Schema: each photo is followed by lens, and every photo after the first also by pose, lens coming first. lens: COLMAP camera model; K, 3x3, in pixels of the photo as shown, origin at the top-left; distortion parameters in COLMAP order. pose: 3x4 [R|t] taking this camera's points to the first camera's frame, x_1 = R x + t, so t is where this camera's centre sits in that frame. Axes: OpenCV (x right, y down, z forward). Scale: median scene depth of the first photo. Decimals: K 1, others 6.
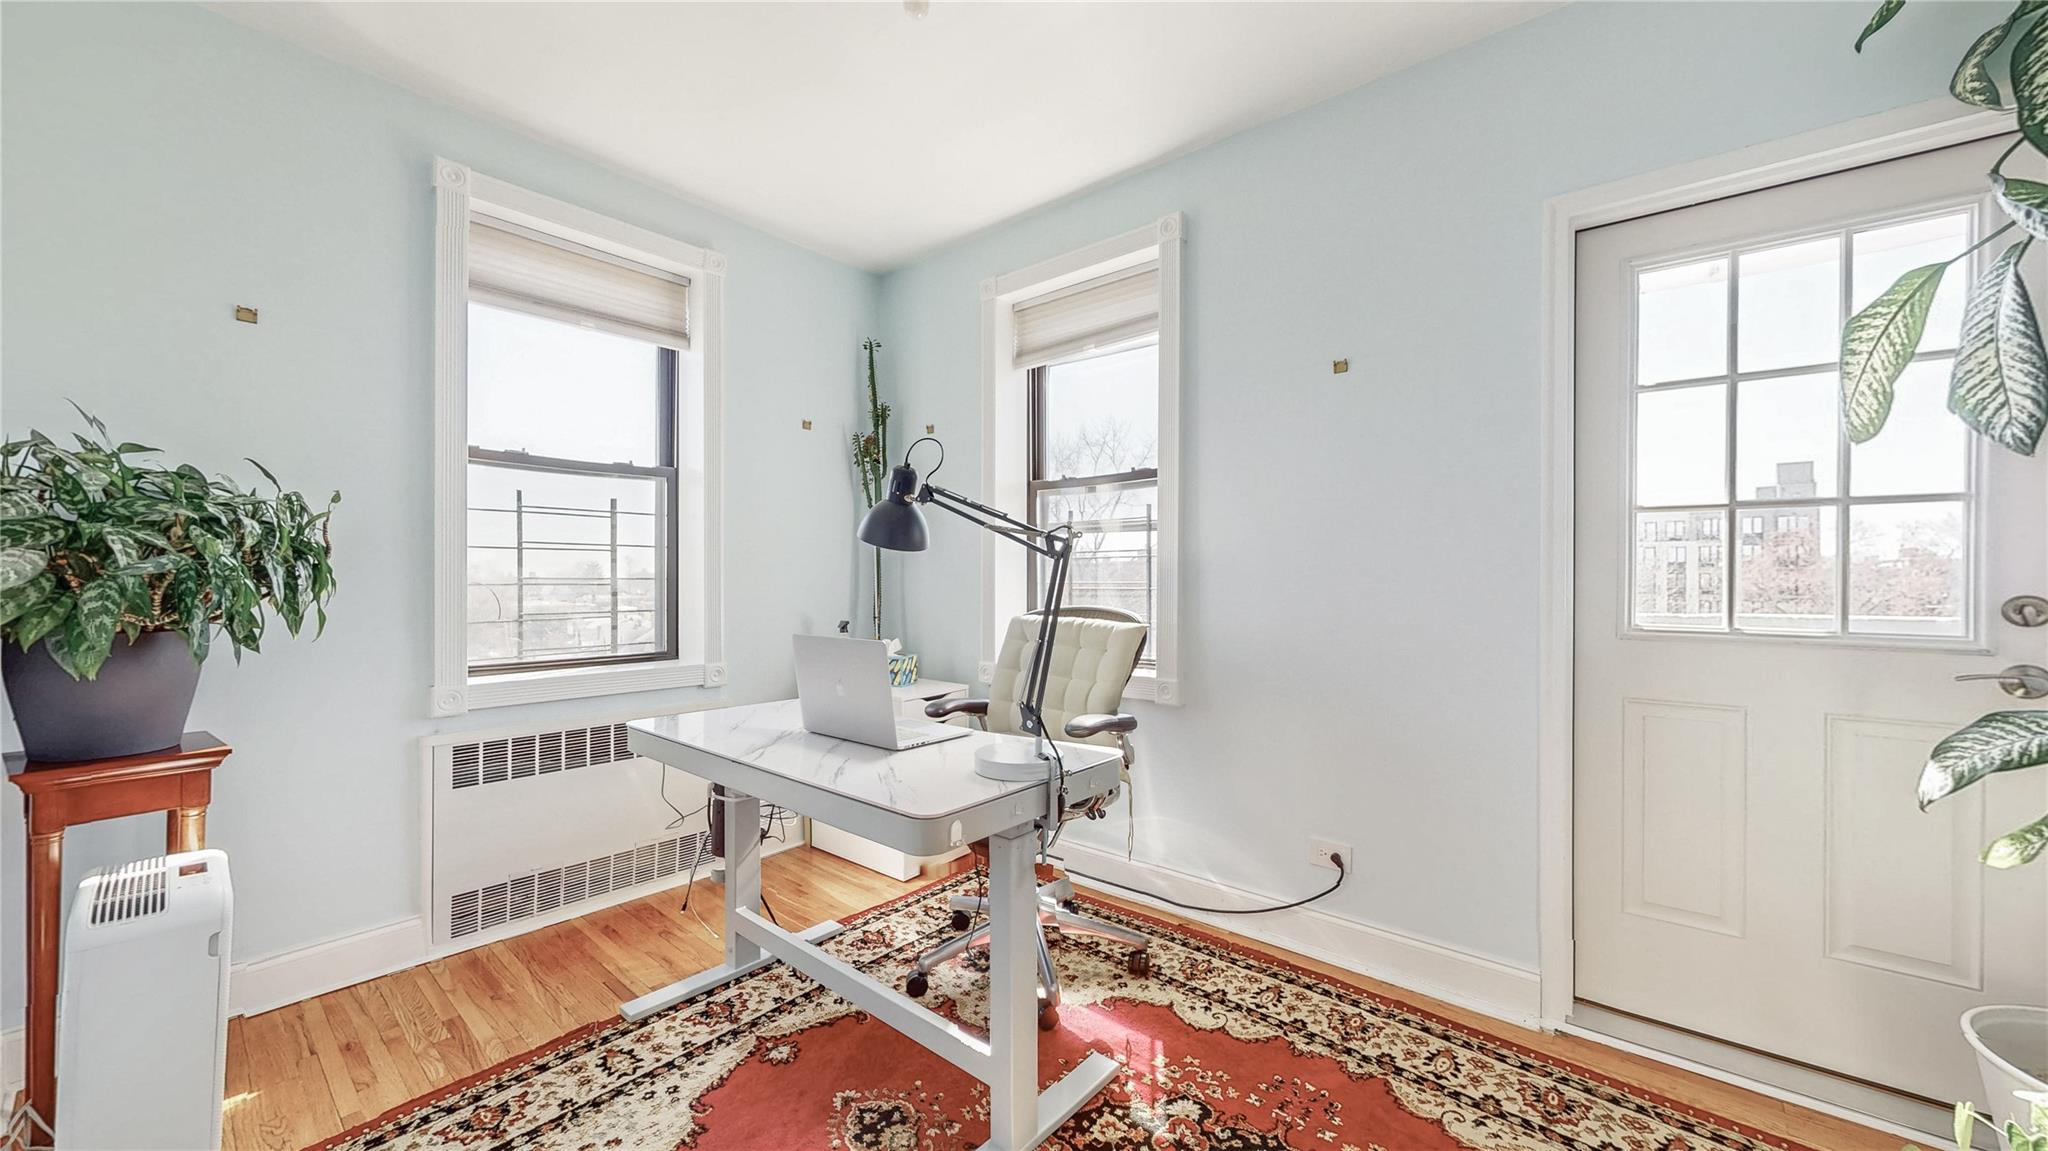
lens RADIAL K [[736.6, 0, 1024.0], [0, 736.6, 575.5], [0, 0, 1]] dist [-0.013049, -0.000160]
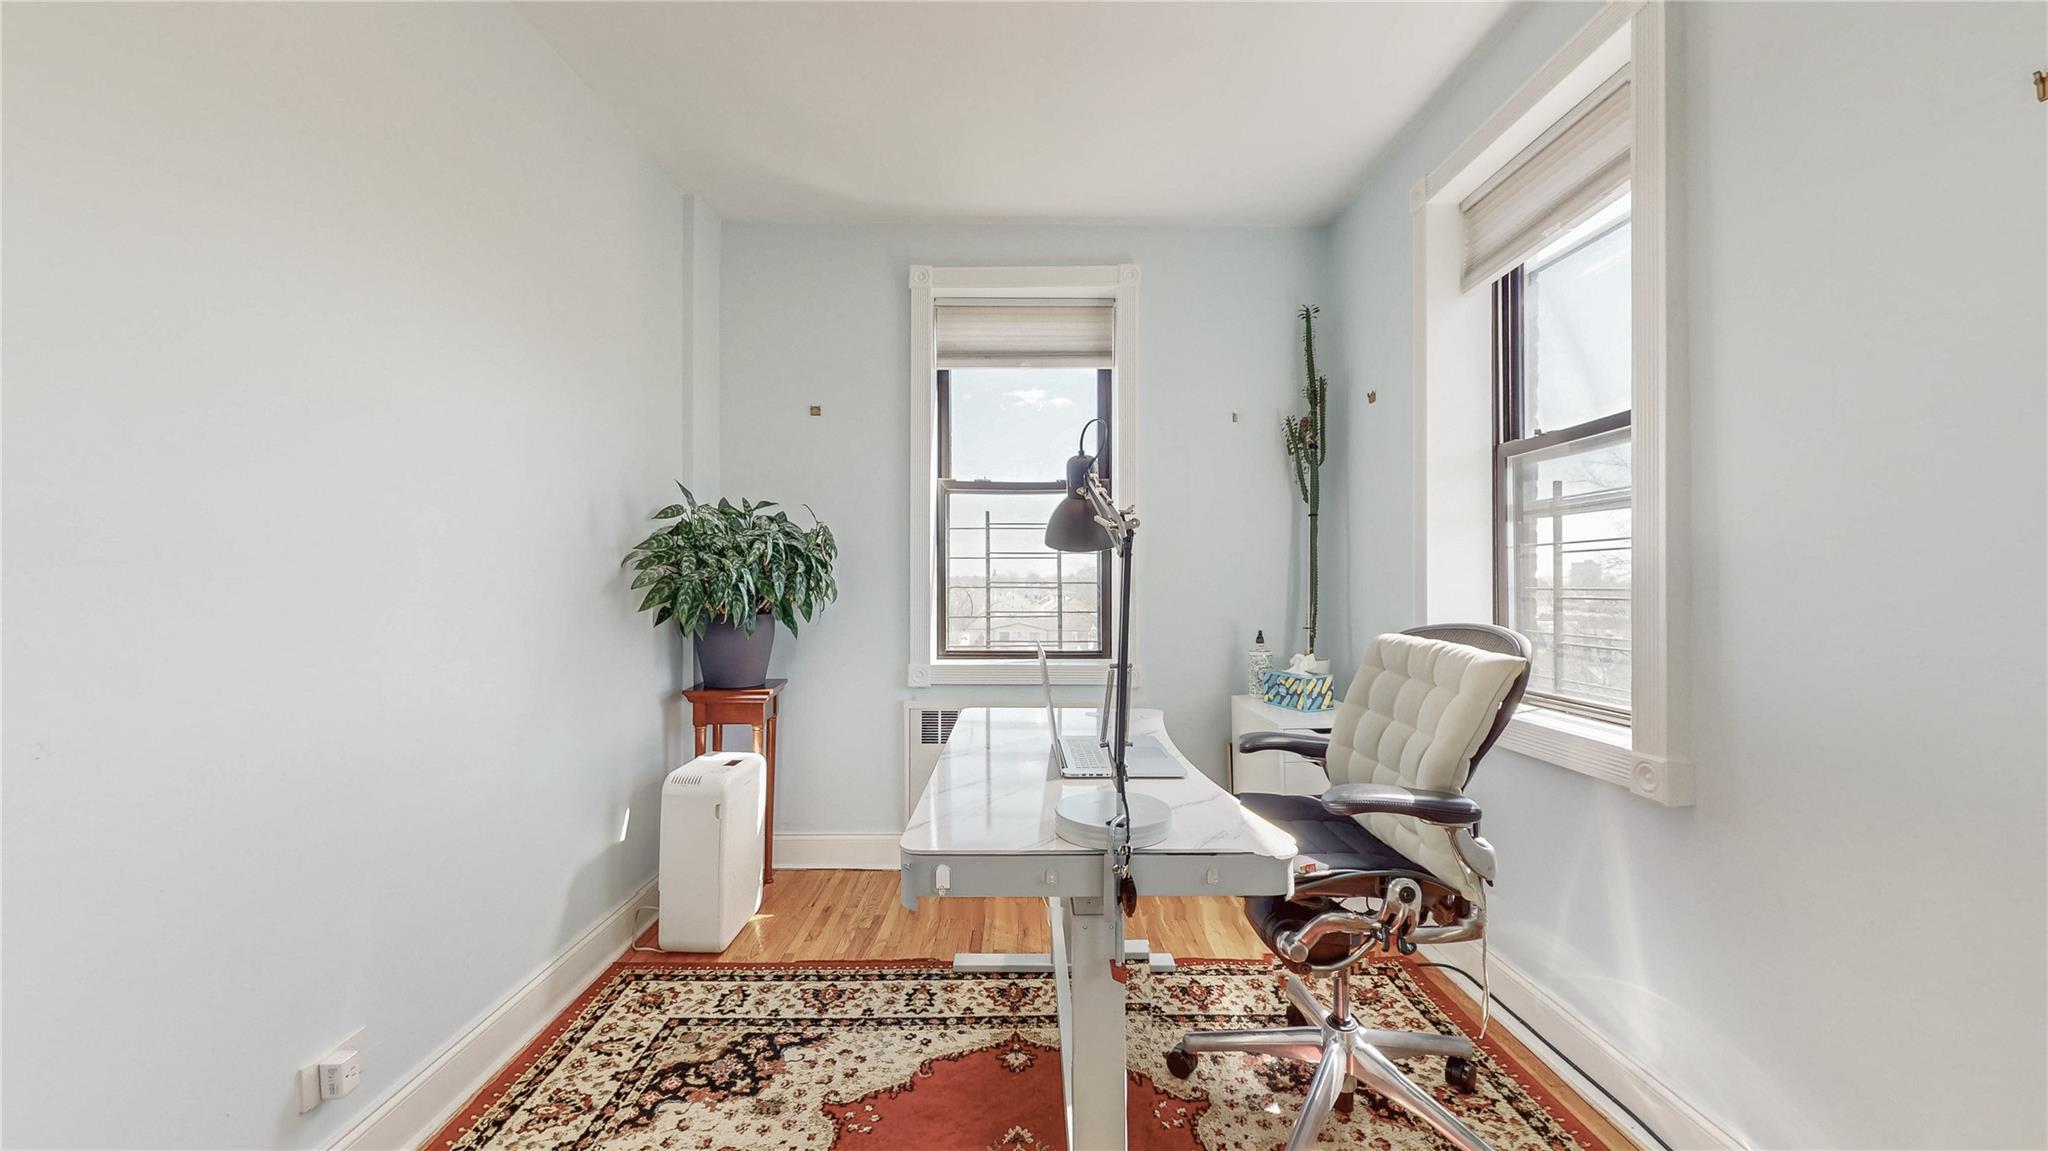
lens RADIAL K [[736.6, 0, 1024.0], [0, 736.6, 575.5], [0, 0, 1]] dist [-0.013049, -0.000160]
pose [[0.648647, -0.007967, -0.761047, 0.349789], [0.004159, 0.999967, -0.006924, 0.001145], [0.761078, 0.001326, 0.648659, 0.287543]]
